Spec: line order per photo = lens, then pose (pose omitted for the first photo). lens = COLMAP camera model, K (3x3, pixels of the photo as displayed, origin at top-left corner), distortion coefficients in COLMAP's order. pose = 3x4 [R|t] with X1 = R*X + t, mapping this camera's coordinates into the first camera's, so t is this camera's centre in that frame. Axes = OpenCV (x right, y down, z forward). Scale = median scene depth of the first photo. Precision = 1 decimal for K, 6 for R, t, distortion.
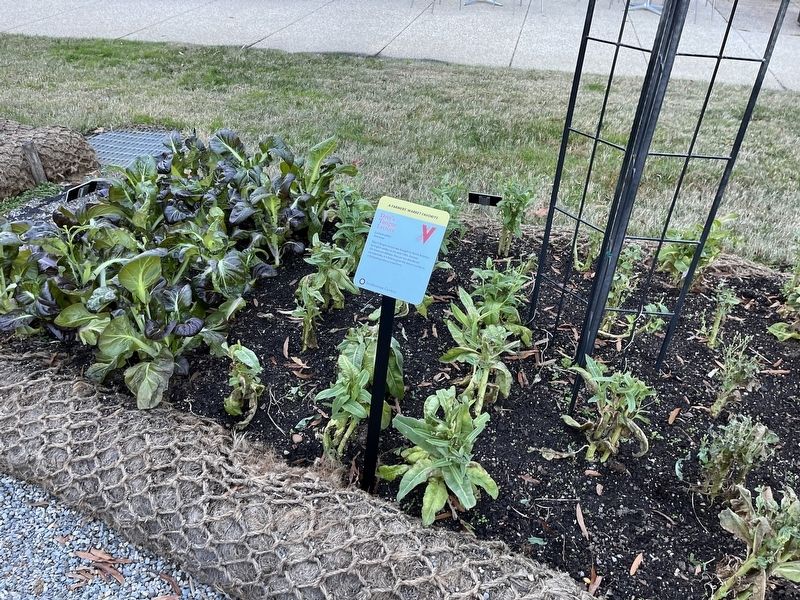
lens RADIAL K [[613.9, 0, 403.1], [0, 613.9, 302.0], [0, 0, 1]] dist [0.037195, -0.065058]
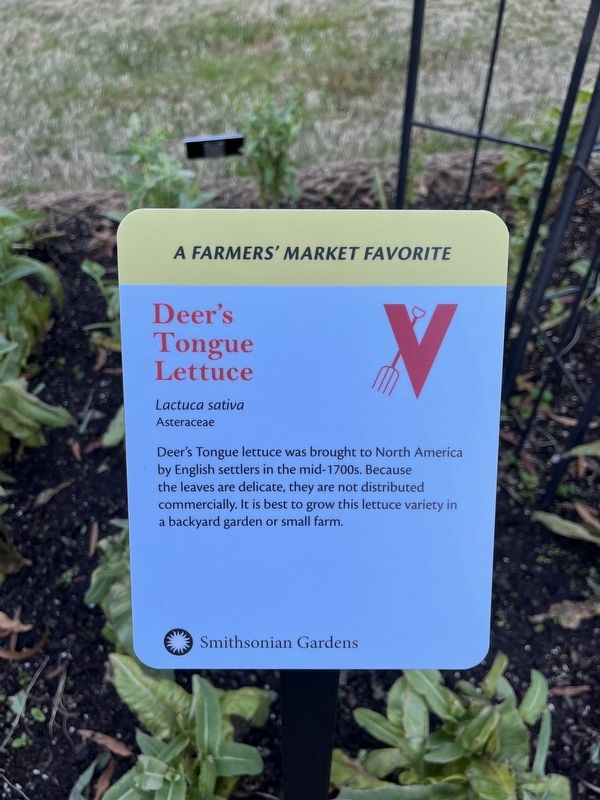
lens RADIAL K [[613.9, 0, 296.6], [0, 613.9, 397.4], [0, 0, 1]] dist [0.037195, -0.065058]
pose [[0.899529, -0.348301, 0.263692, -0.027045], [0.280348, 0.923160, 0.263021, -0.077930], [-0.335040, -0.162670, 0.928055, 0.384355]]
